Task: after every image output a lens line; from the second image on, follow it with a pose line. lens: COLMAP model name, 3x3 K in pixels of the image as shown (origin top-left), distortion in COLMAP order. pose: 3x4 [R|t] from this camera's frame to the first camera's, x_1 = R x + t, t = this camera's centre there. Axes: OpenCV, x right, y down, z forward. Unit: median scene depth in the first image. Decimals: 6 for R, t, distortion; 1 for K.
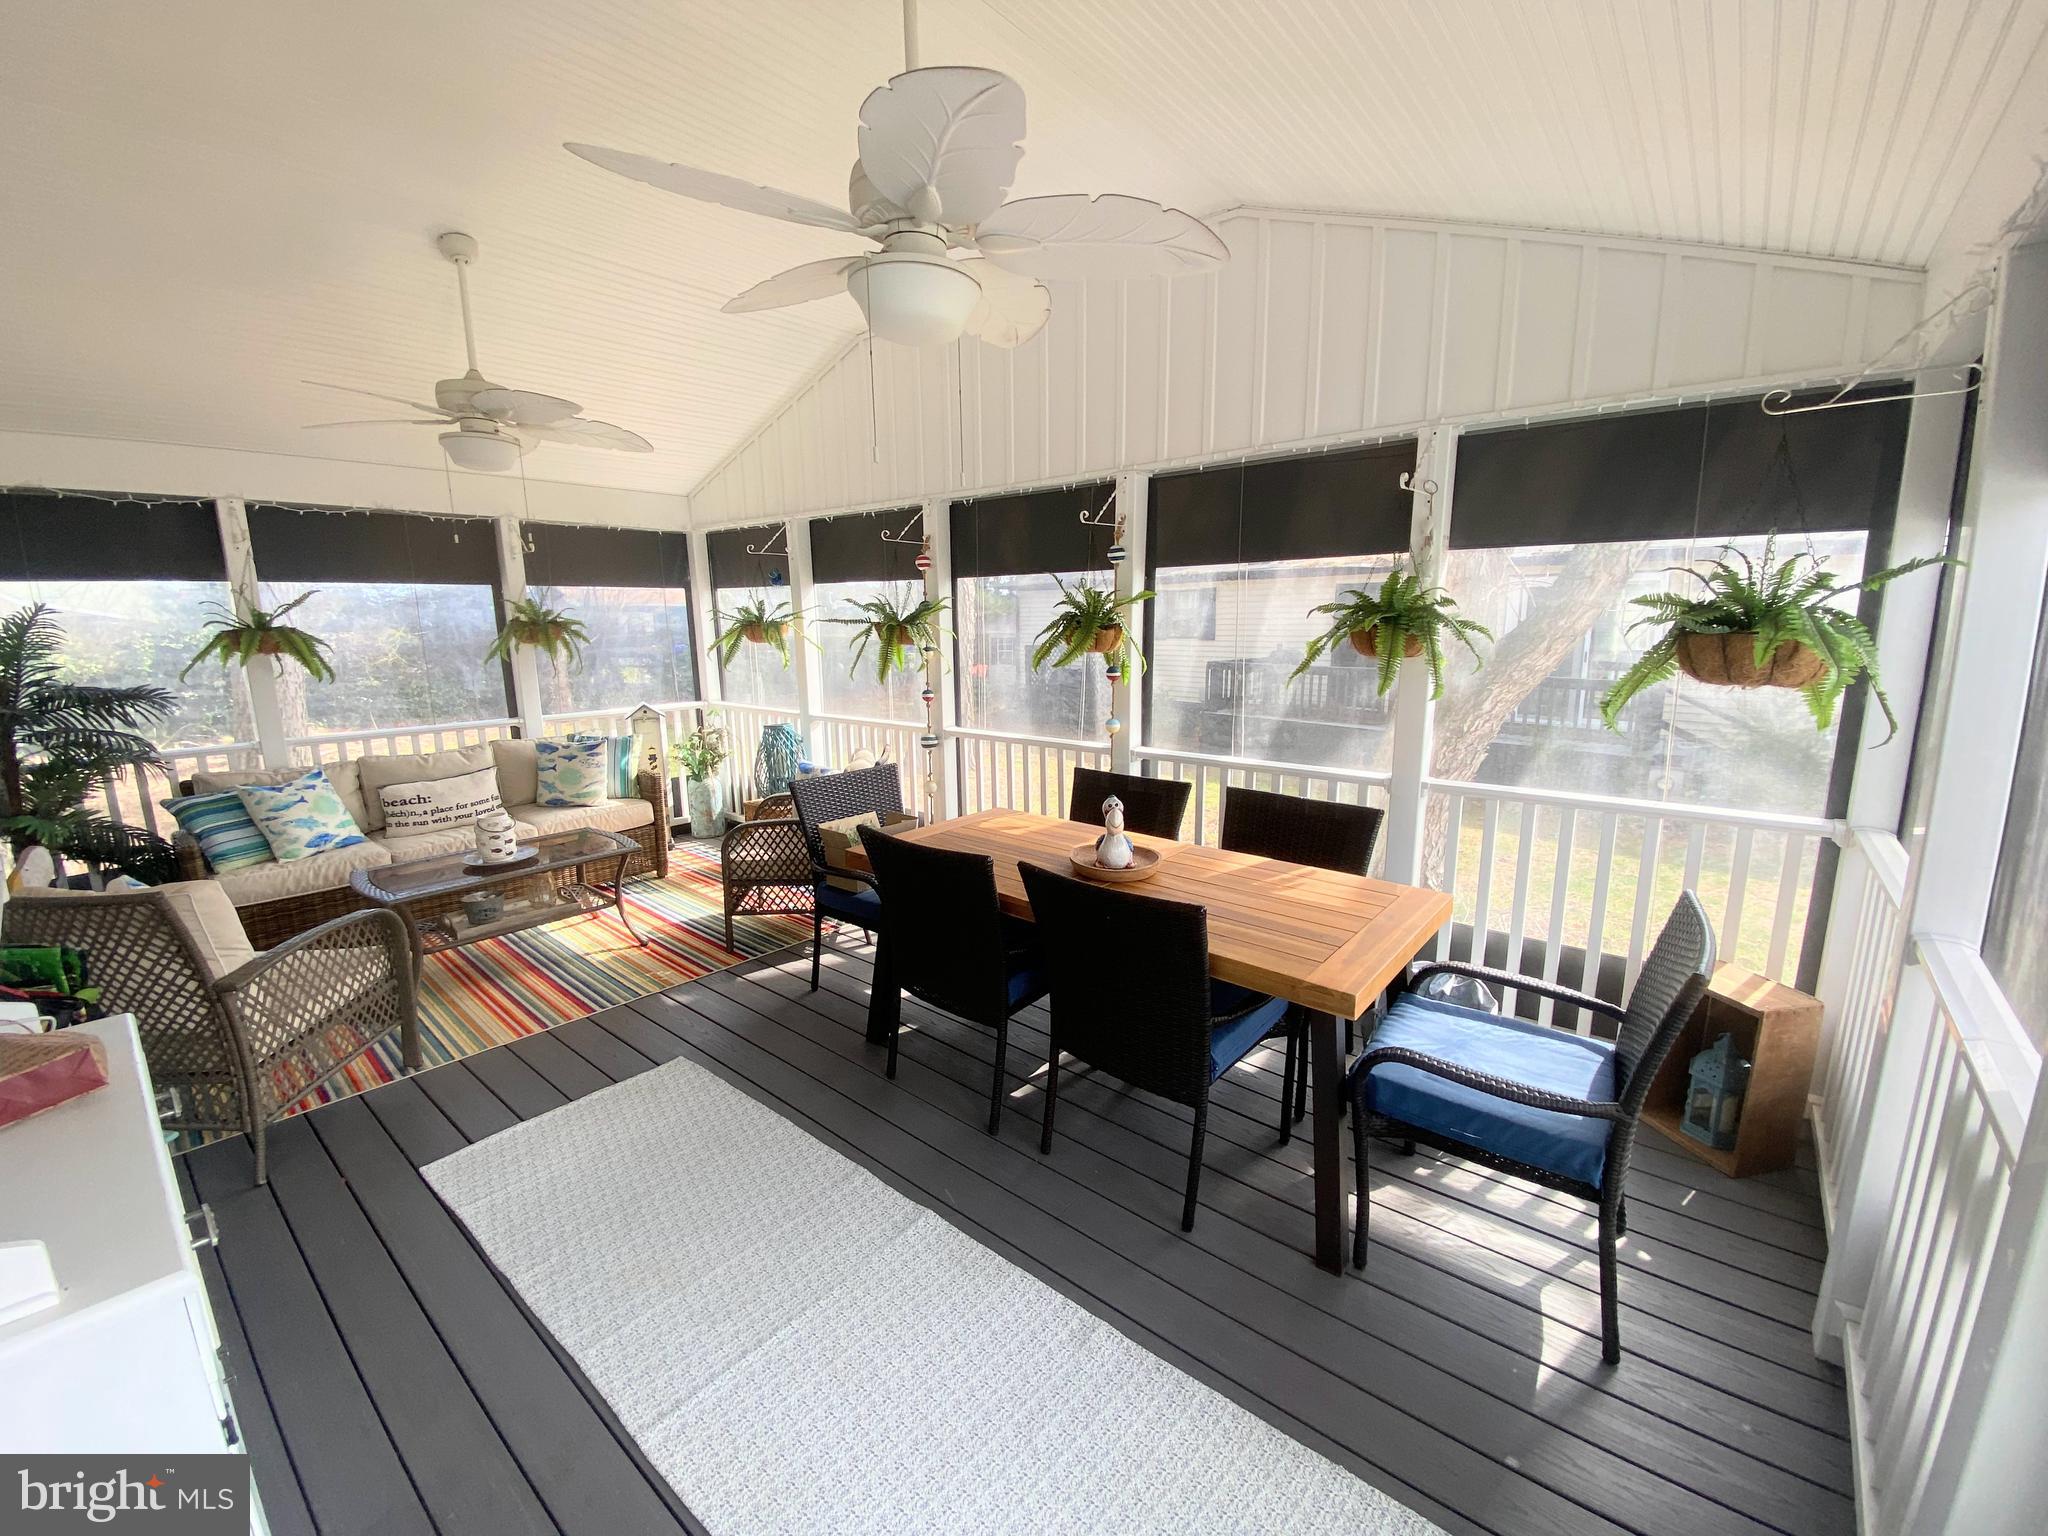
lens RADIAL K [[831.4, 0, 1036.7], [0, 831.4, 781.8], [0, 0, 1]] dist [-0.003895, -0.001189]
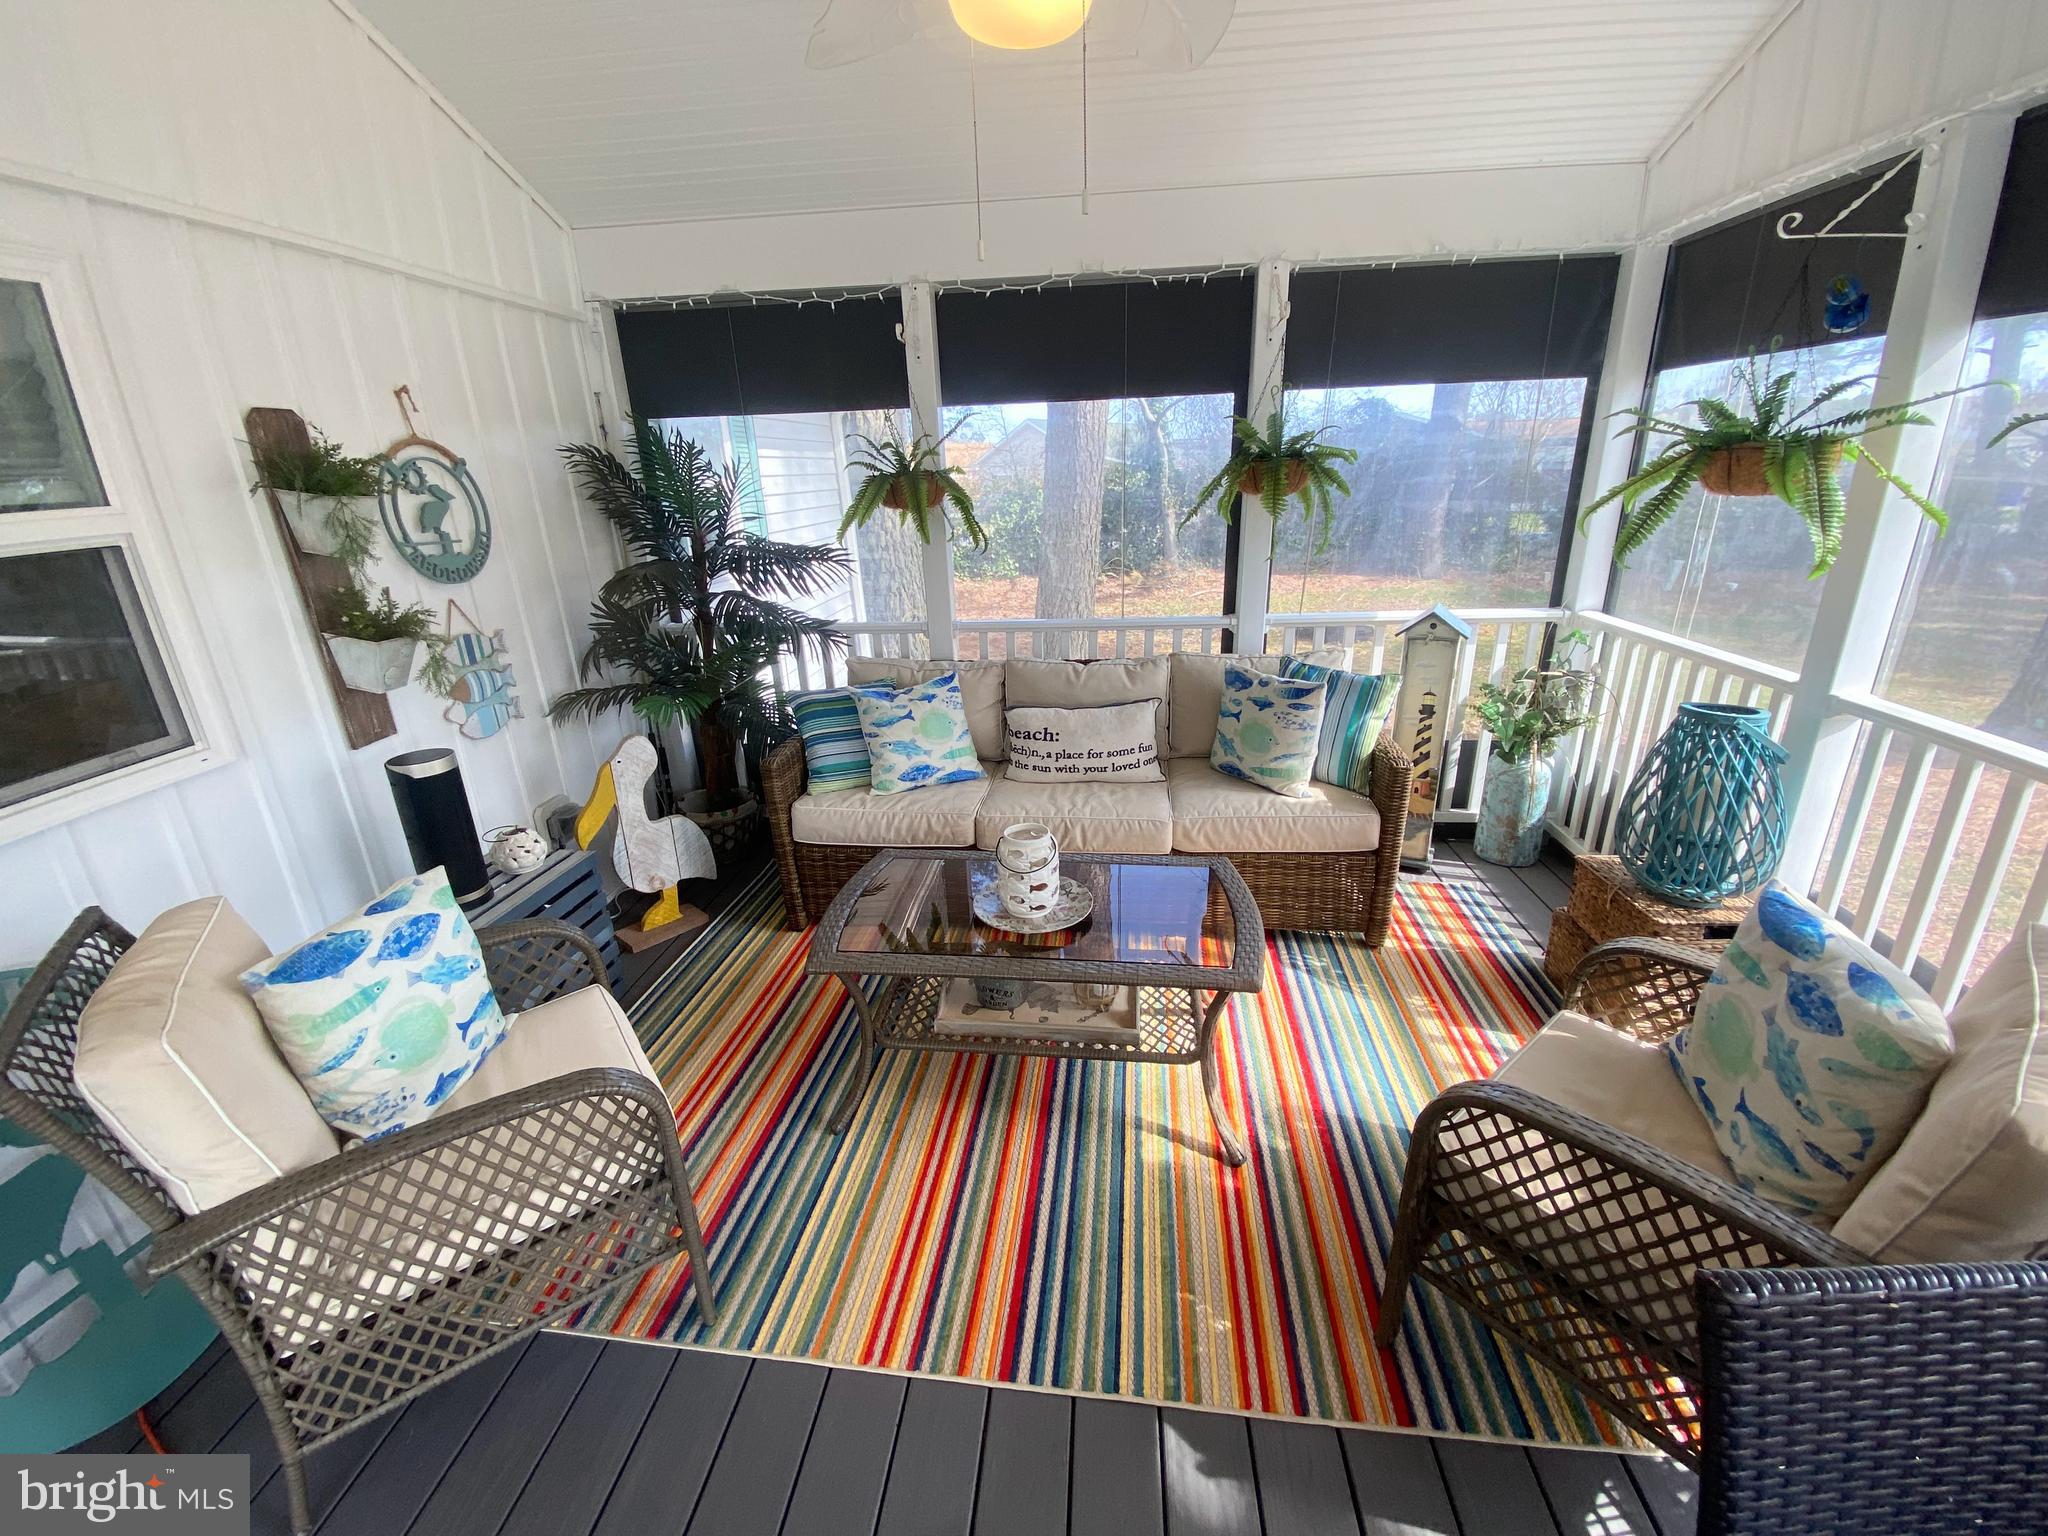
lens RADIAL K [[831.4, 0, 1023.8], [0, 831.4, 774.4], [0, 0, 1]] dist [-0.003895, -0.001189]
pose [[0.551043, 0.271429, -0.789099, -0.188816], [-0.136155, 0.962194, 0.235889, -0.092826], [0.823294, -0.022545, 0.567167, 0.535234]]
